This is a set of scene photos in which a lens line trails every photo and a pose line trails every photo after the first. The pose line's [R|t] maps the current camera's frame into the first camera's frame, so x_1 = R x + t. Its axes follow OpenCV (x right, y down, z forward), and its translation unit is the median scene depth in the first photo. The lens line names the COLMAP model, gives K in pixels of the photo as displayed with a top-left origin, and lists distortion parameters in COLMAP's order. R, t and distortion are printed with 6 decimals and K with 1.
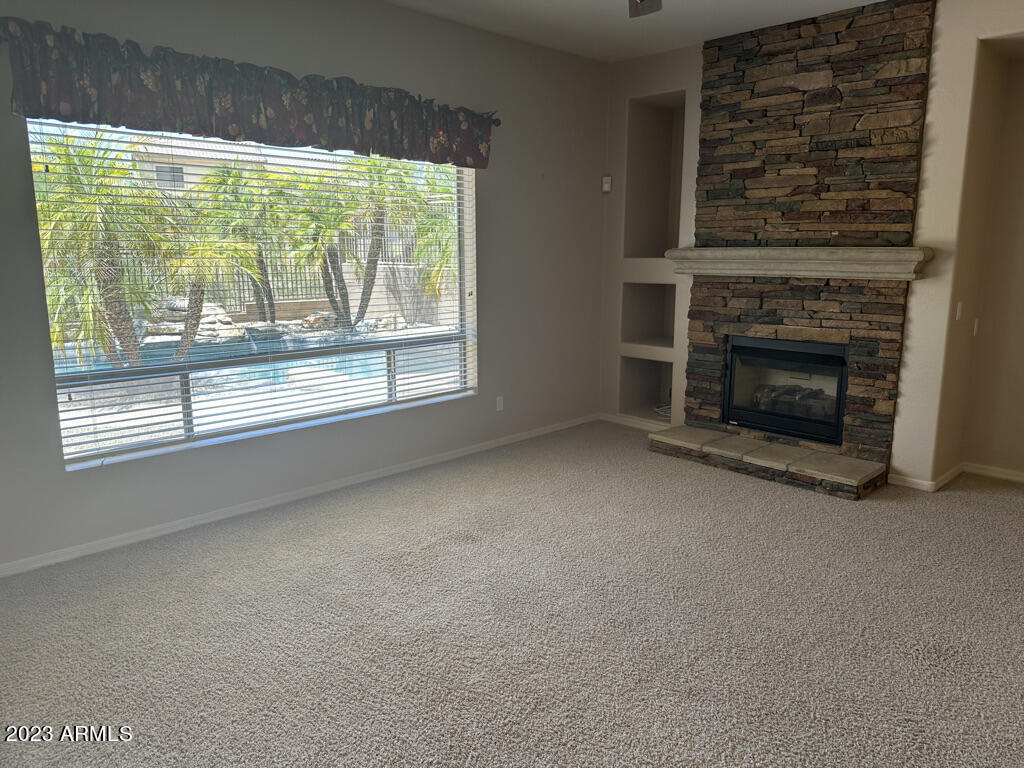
lens RADIAL K [[718.2, 0, 507.3], [0, 718.2, 381.6], [0, 0, 1]] dist [0.062253, -0.082211]
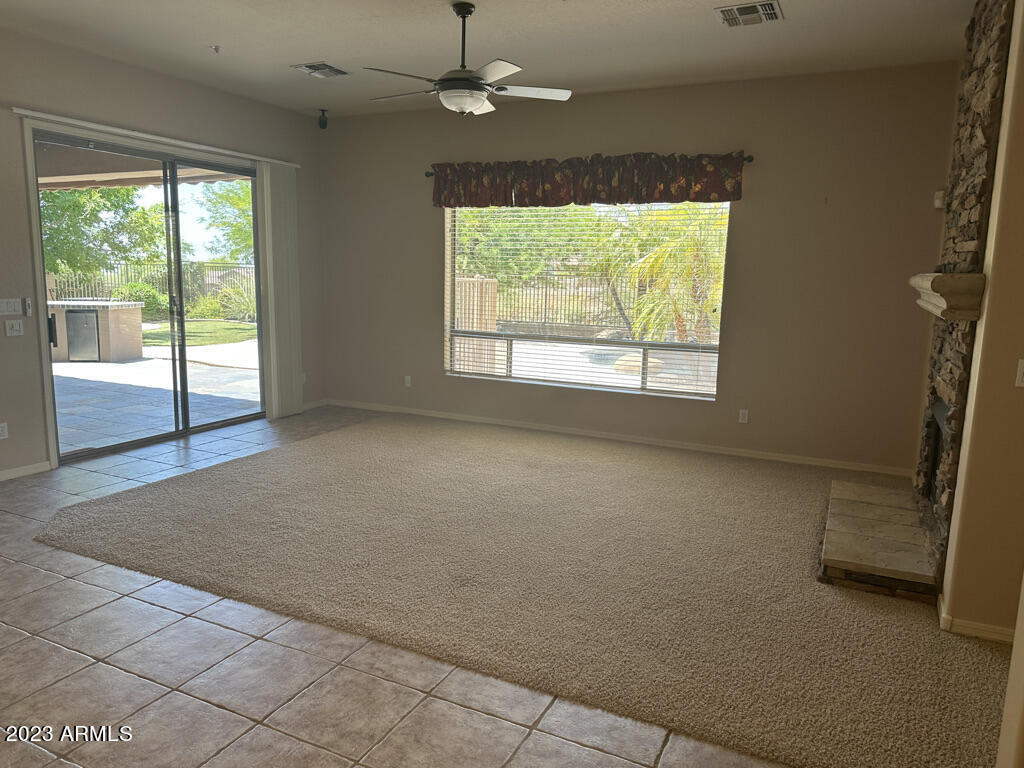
lens RADIAL K [[718.2, 0, 502.7], [0, 718.2, 387.6], [0, 0, 1]] dist [0.062253, -0.082211]
pose [[0.324201, 0.159533, -0.932439, 1.080775], [-0.190355, 0.976517, 0.100890, -0.062608], [0.926638, 0.144786, 0.346956, 0.353346]]
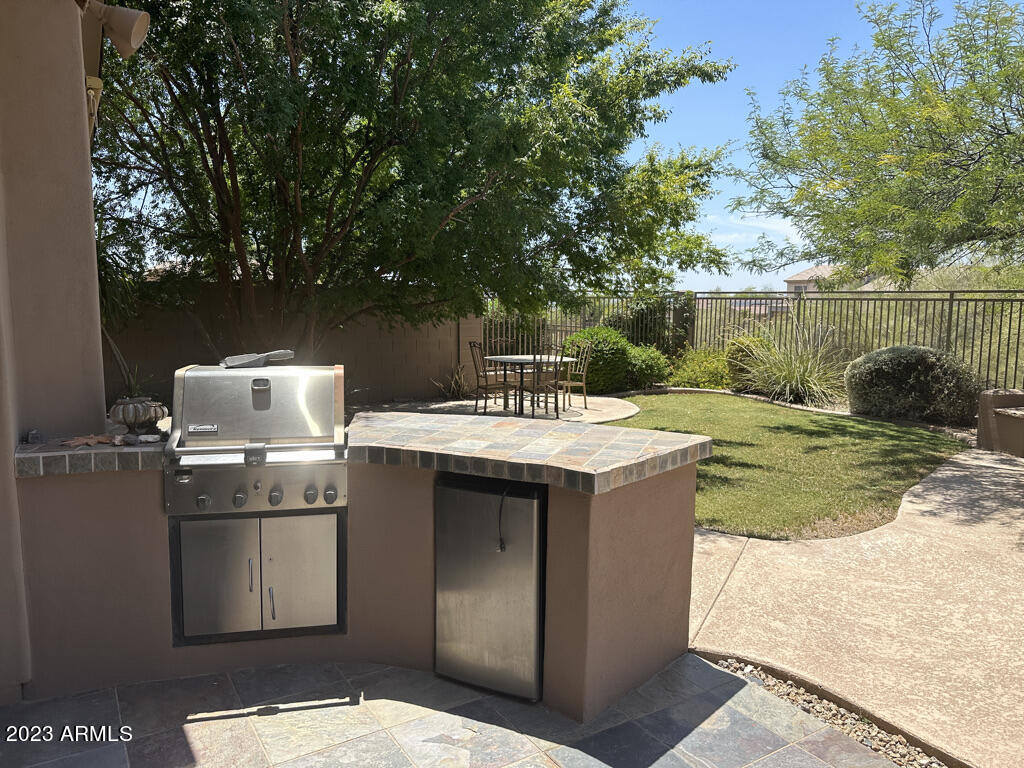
lens RADIAL K [[718.2, 0, 490.6], [0, 718.2, 387.3], [0, 0, 1]] dist [0.062253, -0.082211]
pose [[-0.236780, 0.120452, -0.964068, -1.222952], [-0.179205, 0.969845, 0.165188, 0.033550], [0.954893, 0.211879, -0.208054, -0.056731]]
